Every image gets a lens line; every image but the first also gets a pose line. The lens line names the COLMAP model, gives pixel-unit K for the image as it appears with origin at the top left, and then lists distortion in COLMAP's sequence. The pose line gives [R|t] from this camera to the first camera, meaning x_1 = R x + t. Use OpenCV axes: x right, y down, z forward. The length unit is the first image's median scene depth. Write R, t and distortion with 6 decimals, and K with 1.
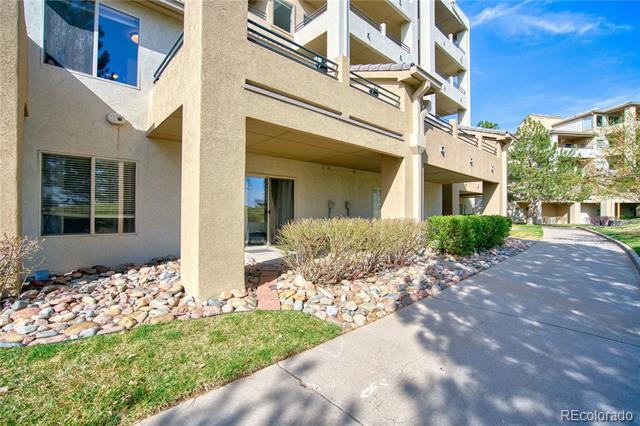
lens RADIAL K [[296.2, 0, 317.3], [0, 296.2, 213.3], [0, 0, 1]] dist [-0.020459, 0.004605]
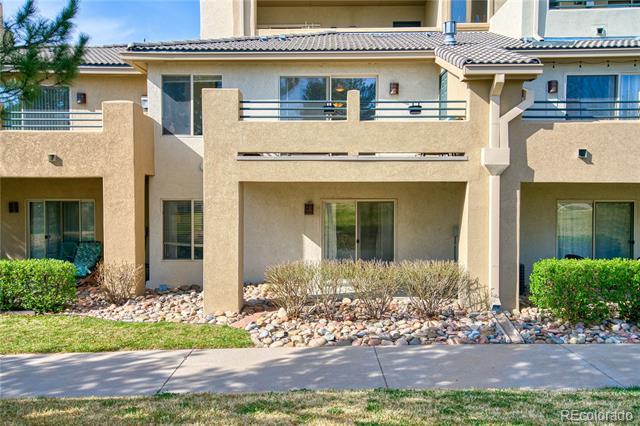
lens RADIAL K [[600.1, 0, 321.1], [0, 600.1, 213.2], [0, 0, 1]] dist [0.126661, 0.000000]
pose [[0.730568, 0.017344, -0.682620, 1.765884], [0.004603, 0.999530, 0.030323, -0.255720], [0.682824, -0.025295, 0.730145, -0.665625]]
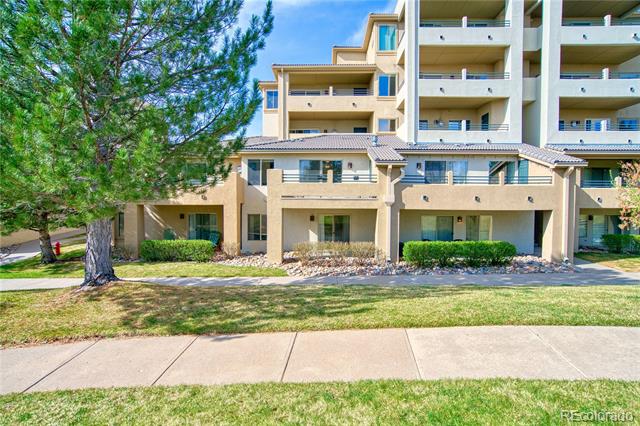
lens RADIAL K [[350.5, 0, 319.3], [0, 350.5, 211.5], [0, 0, 1]] dist [0.000480, 0.000035]
pose [[0.720236, 0.018946, -0.693471, 2.494766], [0.000685, 0.999607, 0.028021, -0.379266], [0.693729, -0.020656, 0.719940, -1.325359]]
